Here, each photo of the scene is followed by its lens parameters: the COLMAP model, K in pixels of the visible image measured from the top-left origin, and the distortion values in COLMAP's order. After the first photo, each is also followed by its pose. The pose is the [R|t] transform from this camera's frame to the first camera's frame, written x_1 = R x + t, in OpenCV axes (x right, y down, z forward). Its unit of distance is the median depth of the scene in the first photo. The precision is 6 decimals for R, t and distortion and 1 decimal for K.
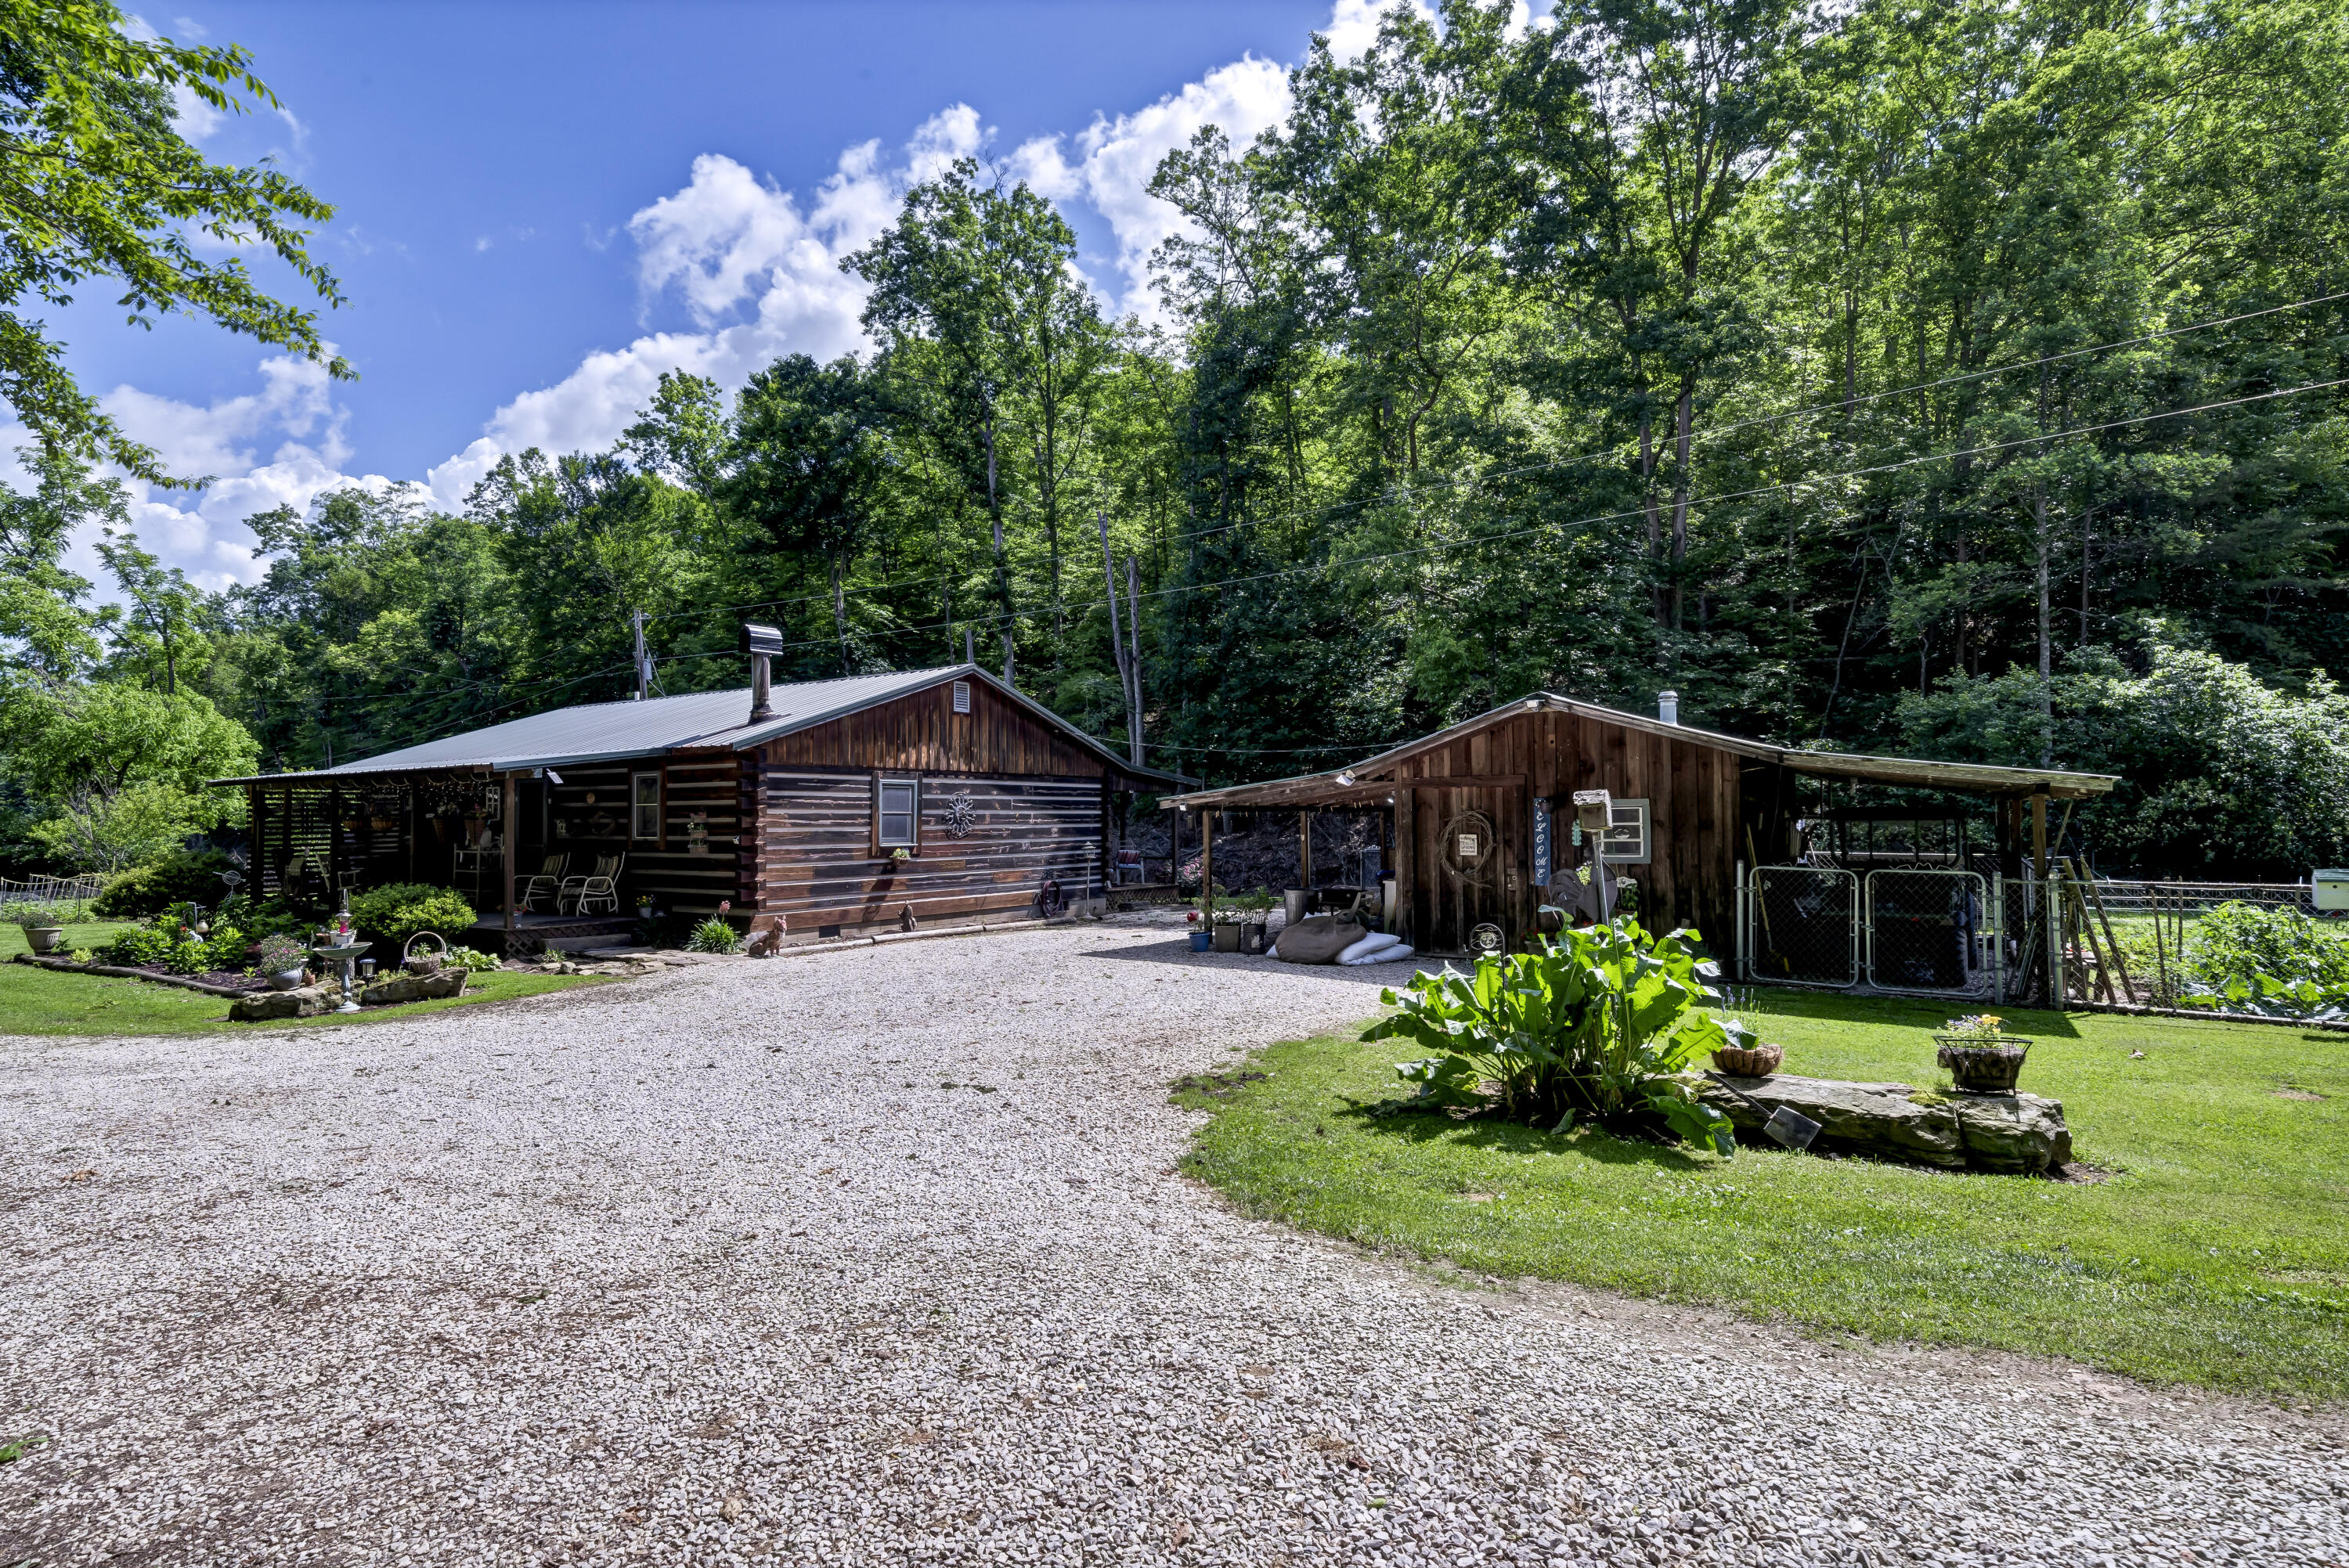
lens RADIAL K [[1141.5, 0, 1173.3], [0, 1141.5, 784.2], [0, 0, 1]] dist [0.002550, 0.000156]
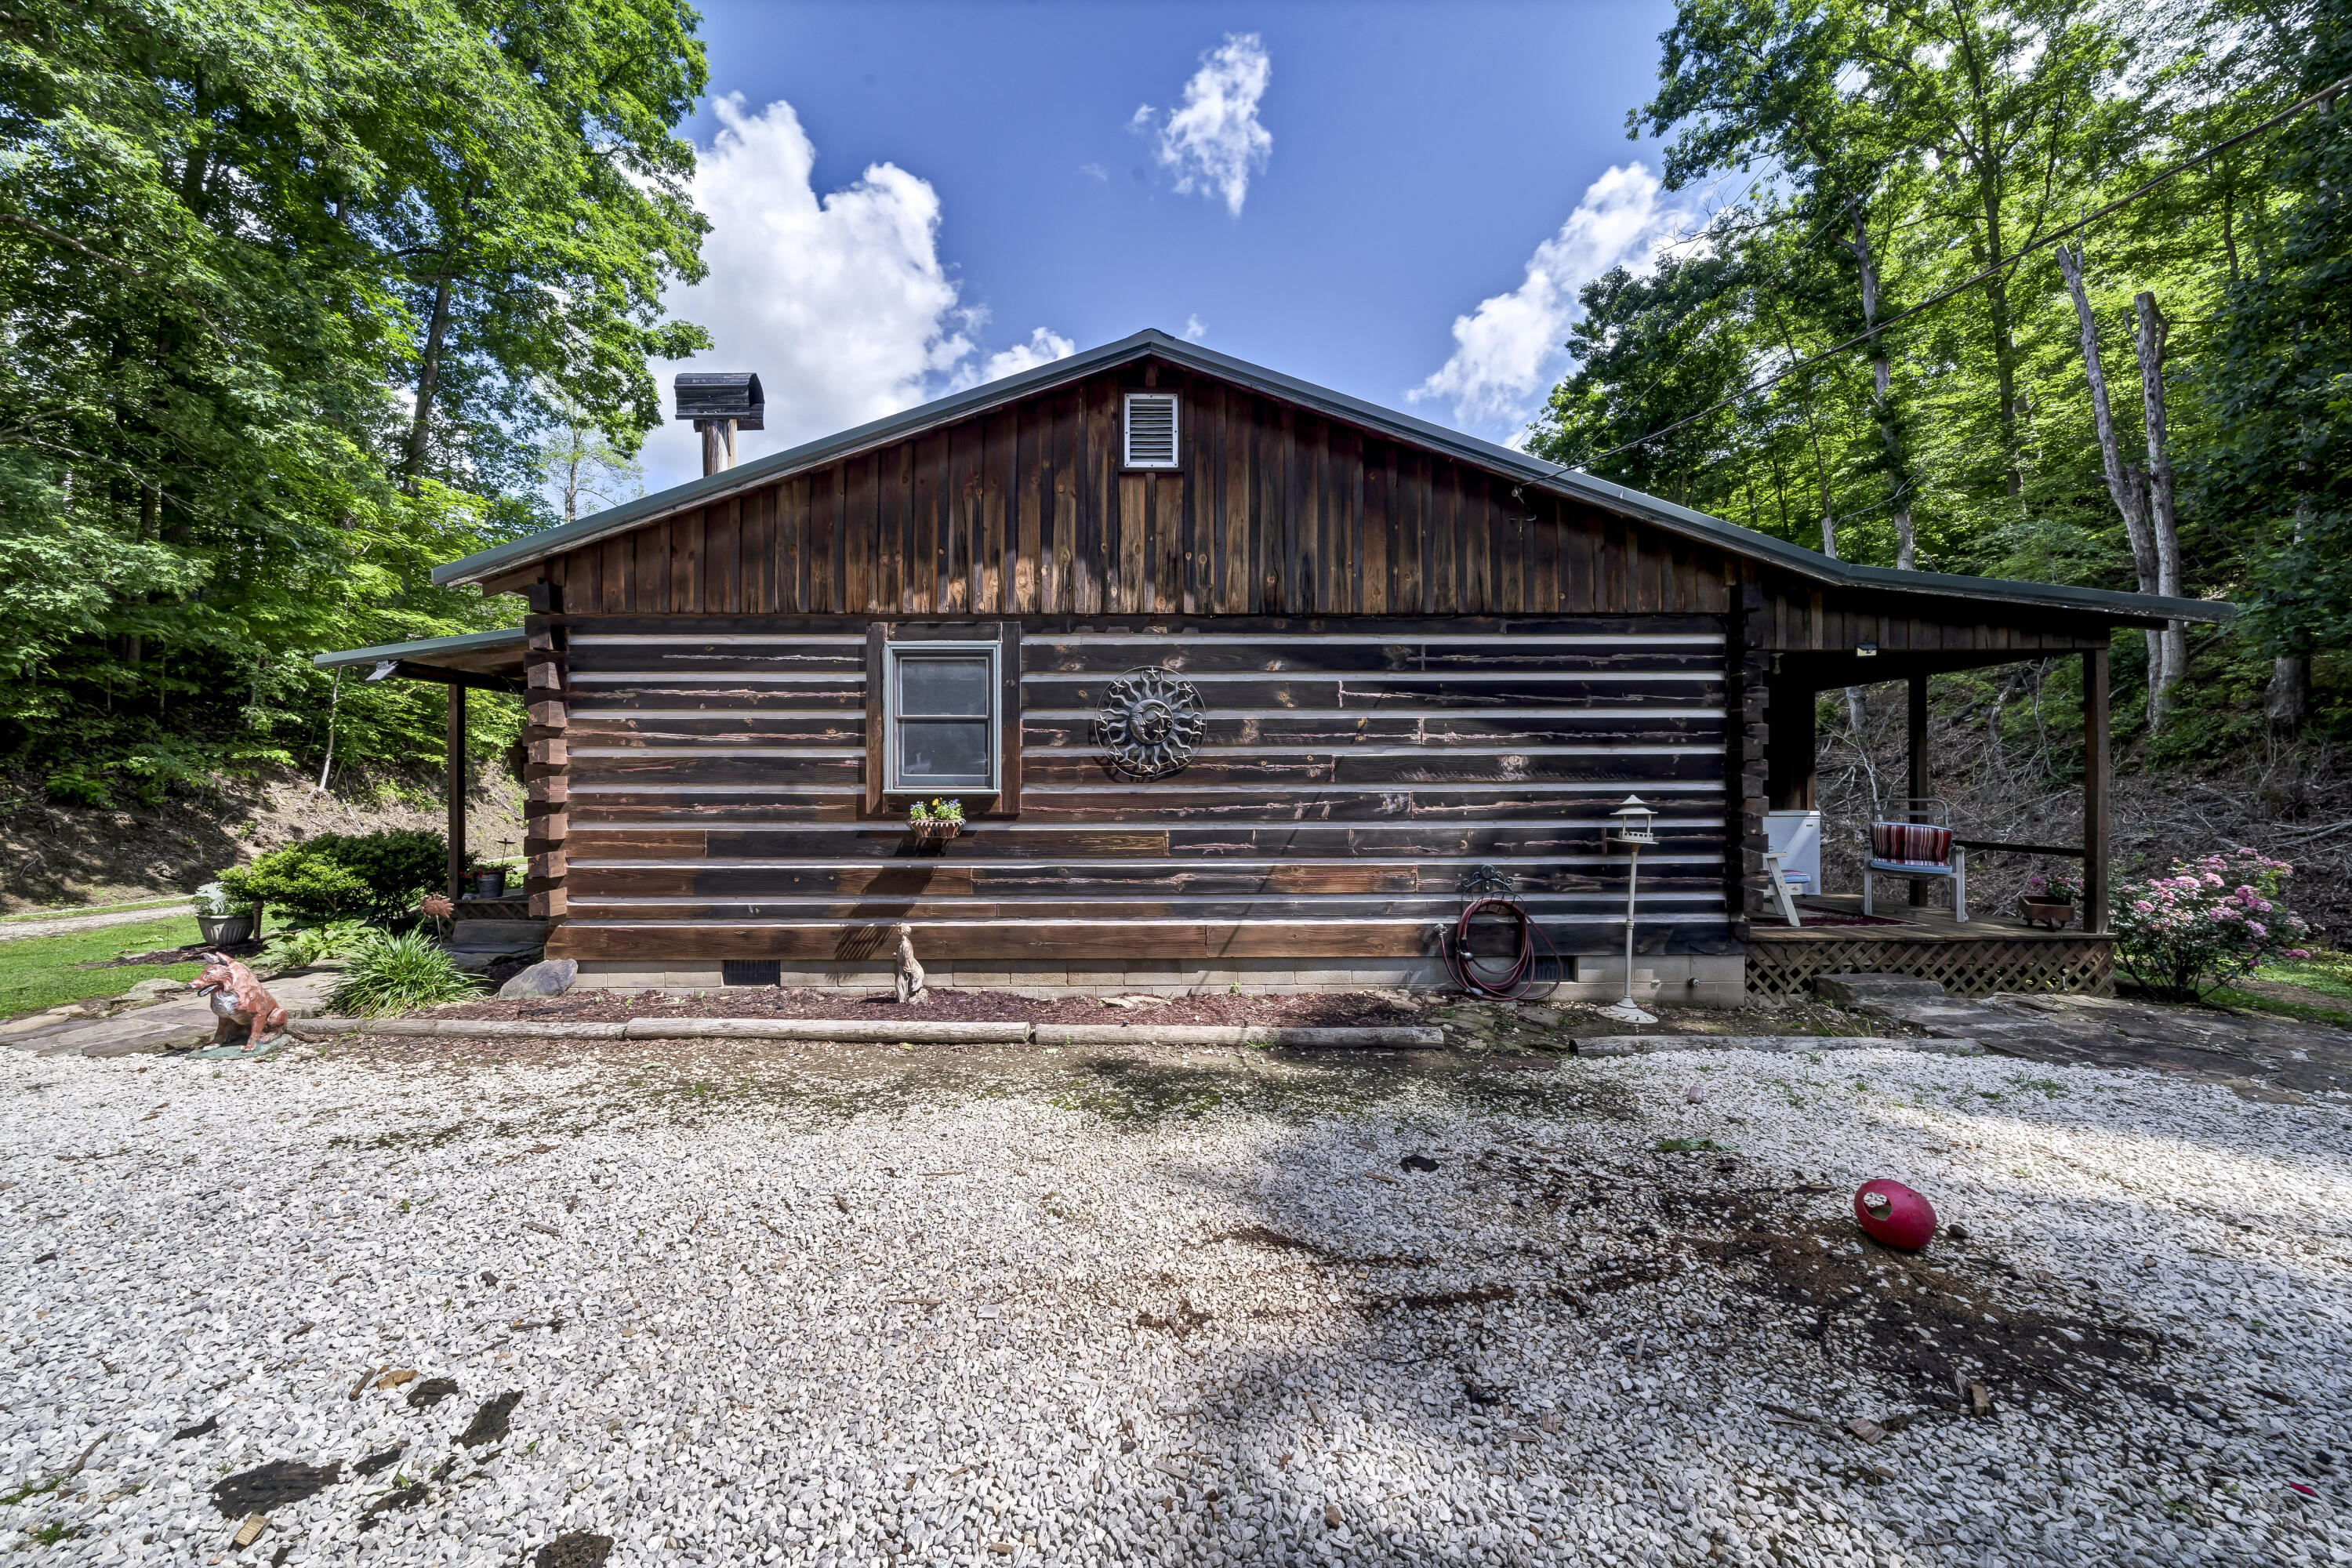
lens RADIAL K [[809.2, 0, 1169.2], [0, 809.2, 775.5], [0, 0, 1]] dist [-0.003062, -0.000099]
pose [[0.553221, -0.002363, -0.833031, 0.059472], [0.024821, 0.999599, 0.013648, 0.042206], [0.832664, -0.028227, 0.553058, 0.838651]]
